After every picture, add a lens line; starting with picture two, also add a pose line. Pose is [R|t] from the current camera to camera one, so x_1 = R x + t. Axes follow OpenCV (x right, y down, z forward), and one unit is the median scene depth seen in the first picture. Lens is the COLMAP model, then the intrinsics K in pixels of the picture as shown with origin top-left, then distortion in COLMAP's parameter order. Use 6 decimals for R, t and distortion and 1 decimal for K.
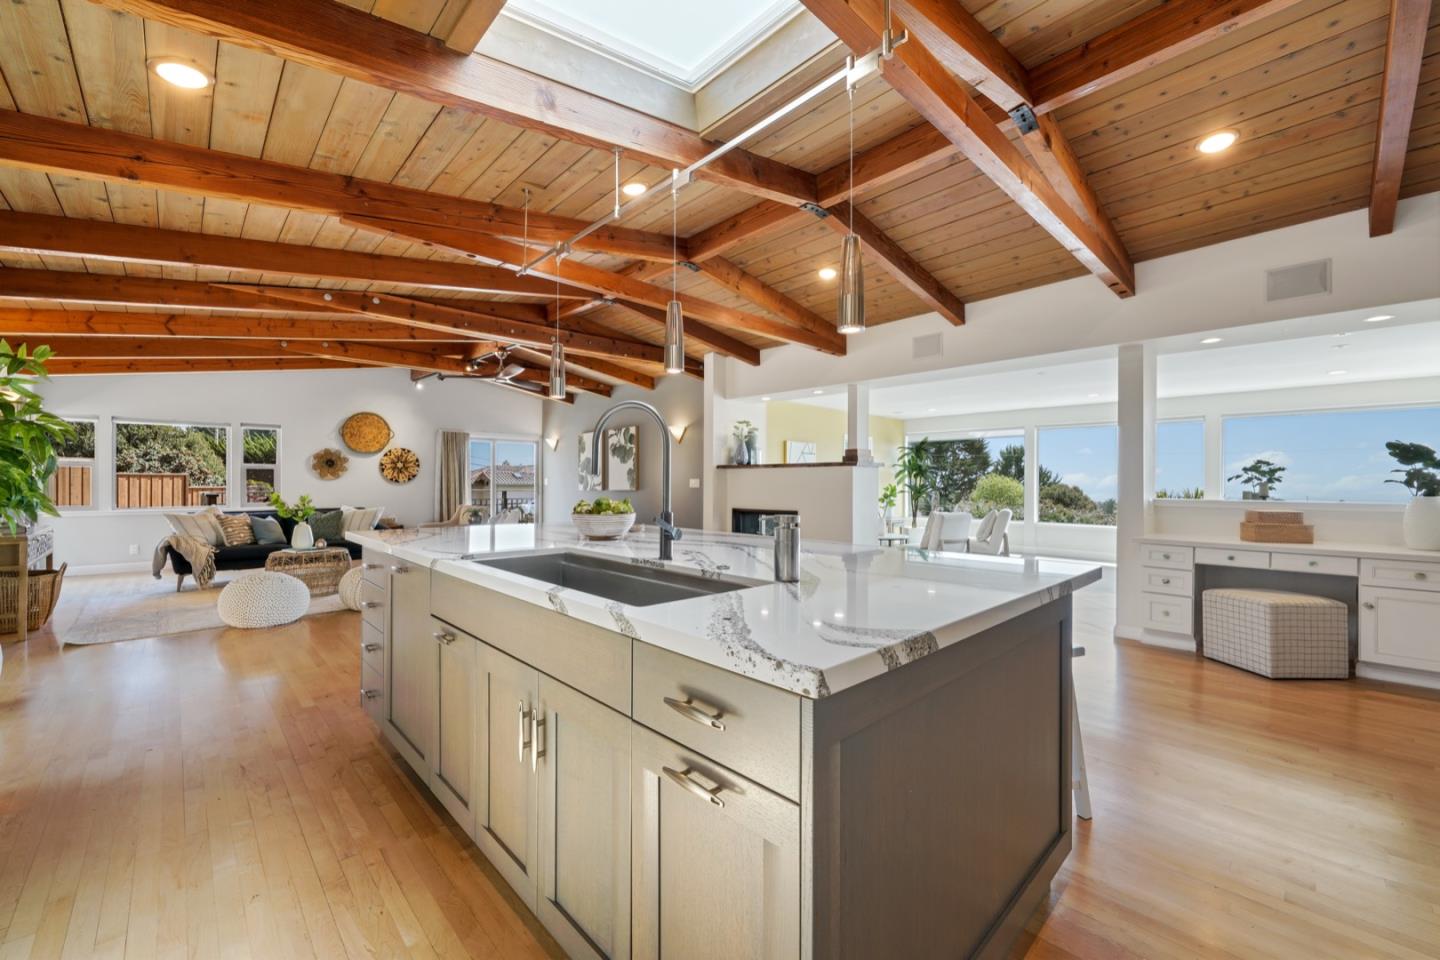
lens RADIAL K [[574.1, 0, 719.6], [0, 574.1, 481.0], [0, 0, 1]] dist [-0.001898, 0.000487]
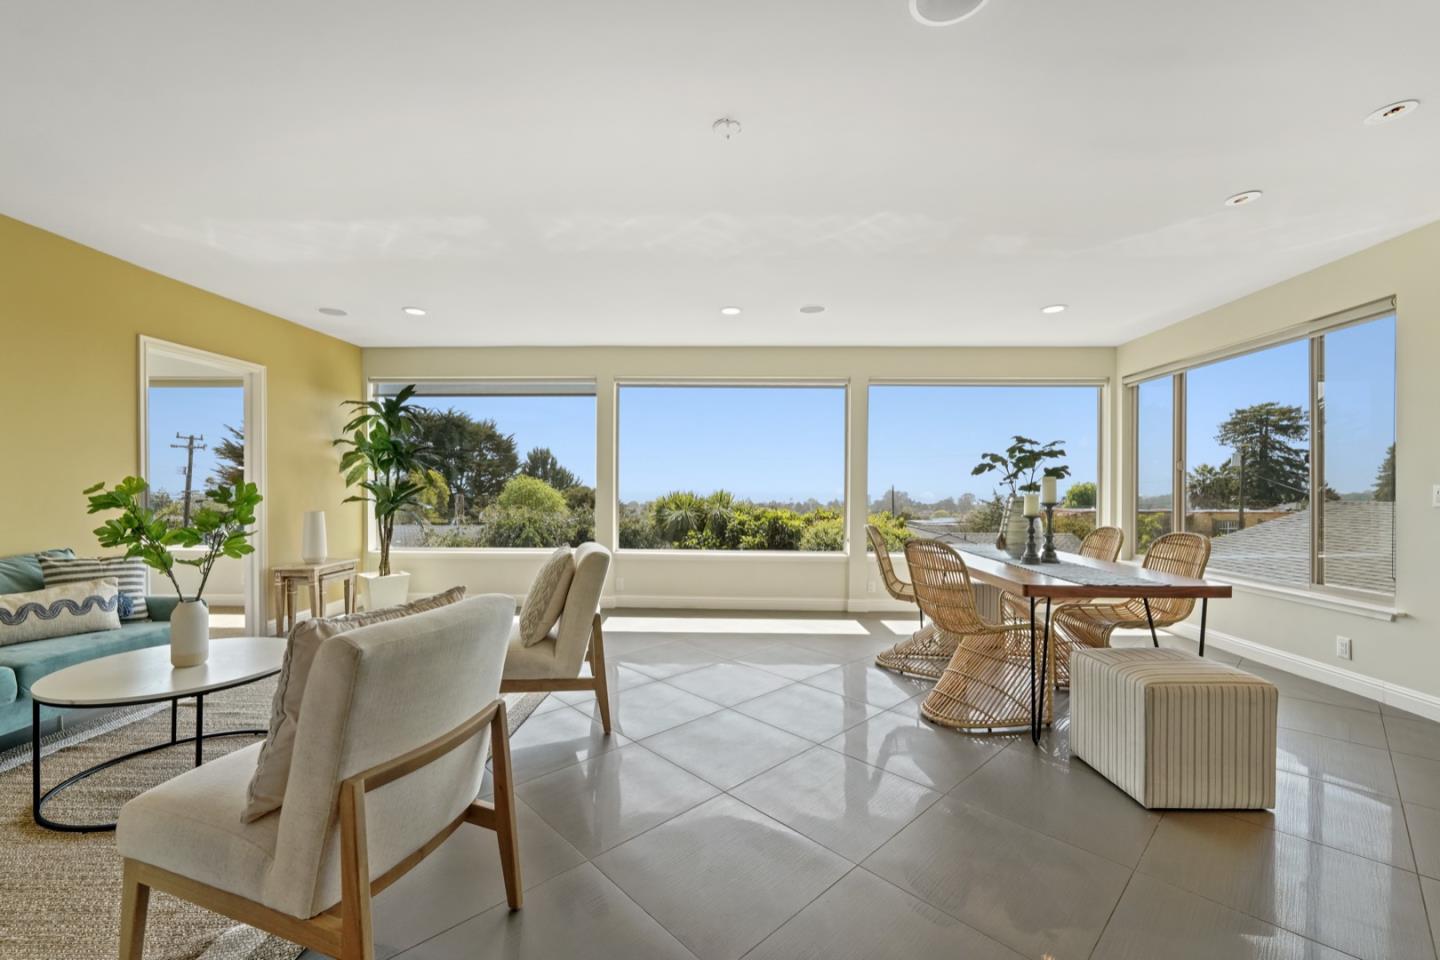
lens RADIAL K [[574.1, 0, 715.8], [0, 574.1, 491.7], [0, 0, 1]] dist [-0.001898, 0.000487]
pose [[0.714743, -0.006849, 0.699354, 0.551350], [-0.003461, 0.999905, 0.013330, 0.016110], [-0.699379, -0.011948, 0.714651, 1.274849]]
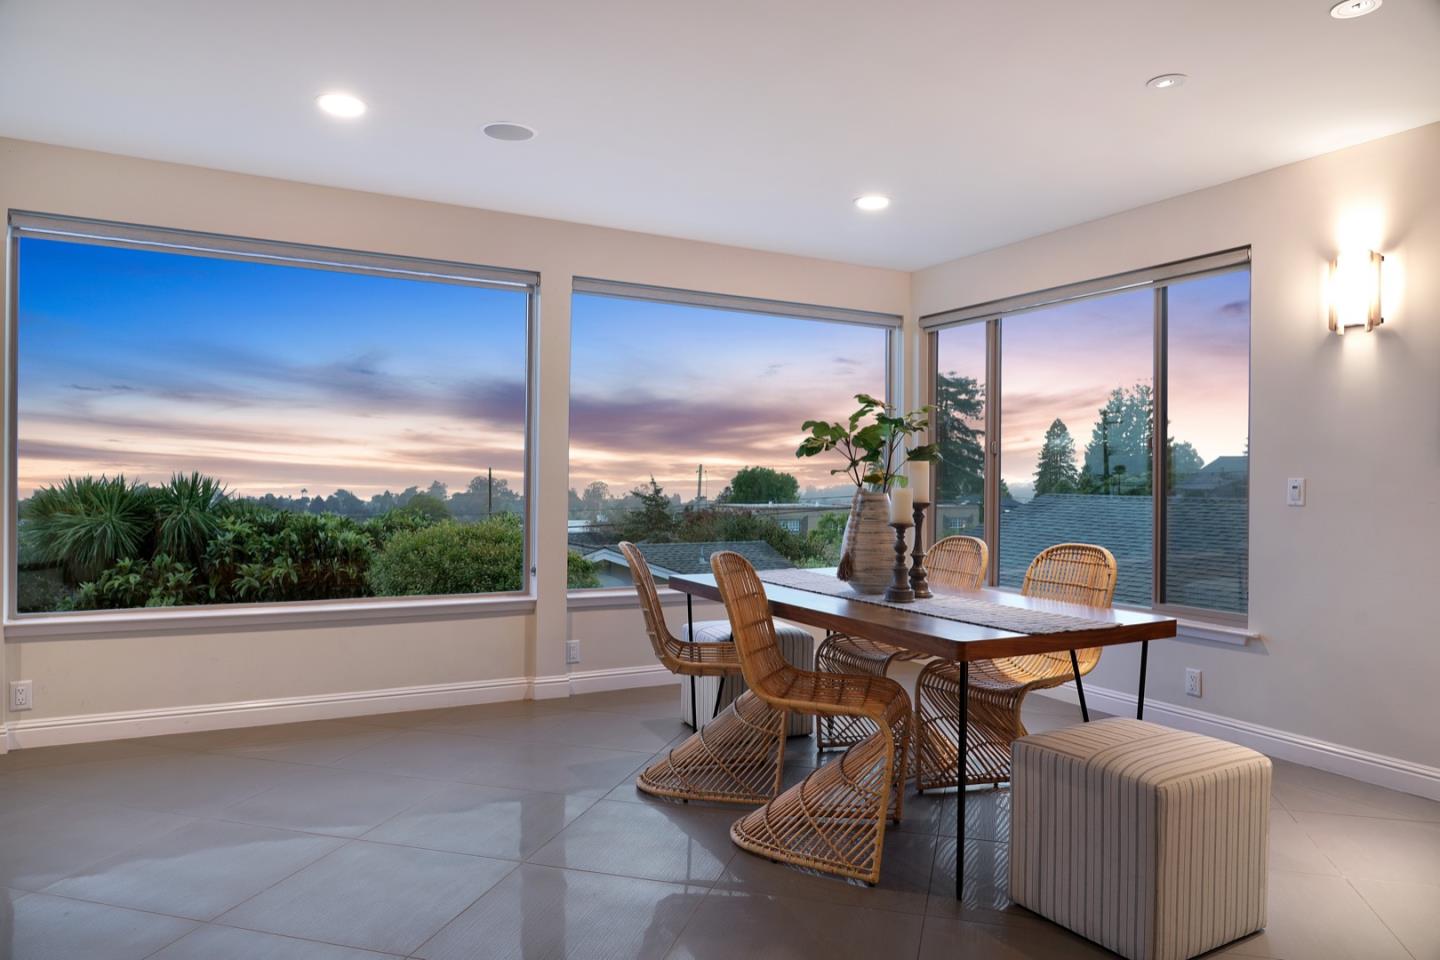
lens RADIAL K [[955.7, 0, 722.3], [0, 955.7, 485.7], [0, 0, 1]] dist [-0.000808, -0.002391]
pose [[0.250376, -0.011655, 0.968079, 0.581252], [-0.015174, 0.999757, 0.015961, 0.014677], [-0.968030, -0.018686, 0.250138, 1.478067]]
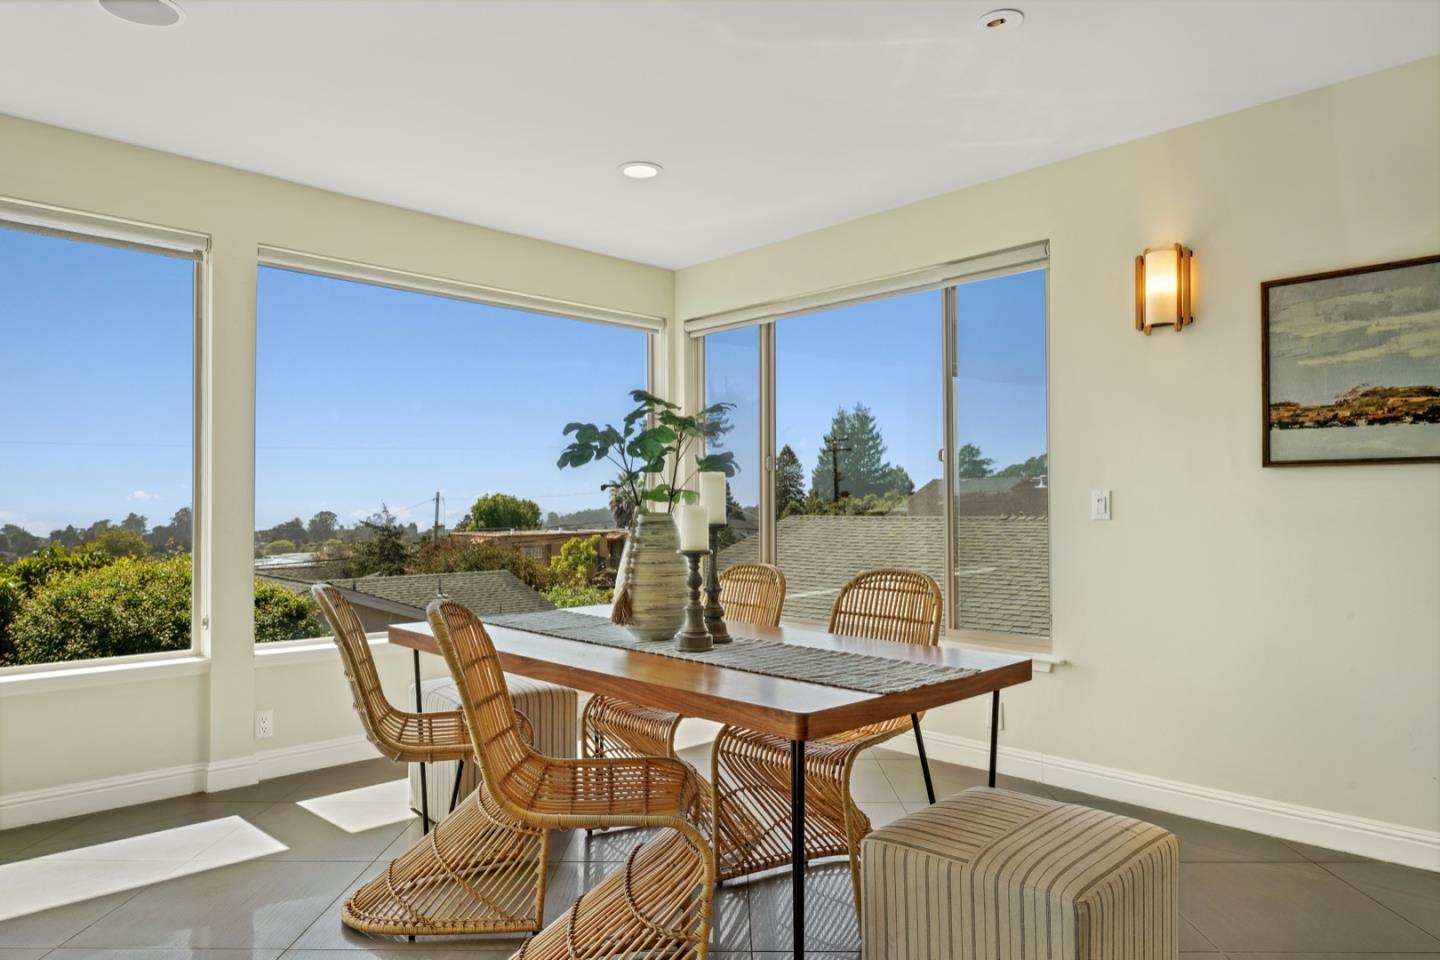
lens RADIAL K [[955.7, 0, 719.0], [0, 955.7, 499.4], [0, 0, 1]] dist [-0.000808, -0.002391]
pose [[-0.010331, -0.000552, 0.999946, 0.769804], [-0.004239, 0.999991, 0.000508, 0.023121], [-0.999938, -0.004234, -0.010334, 1.525068]]
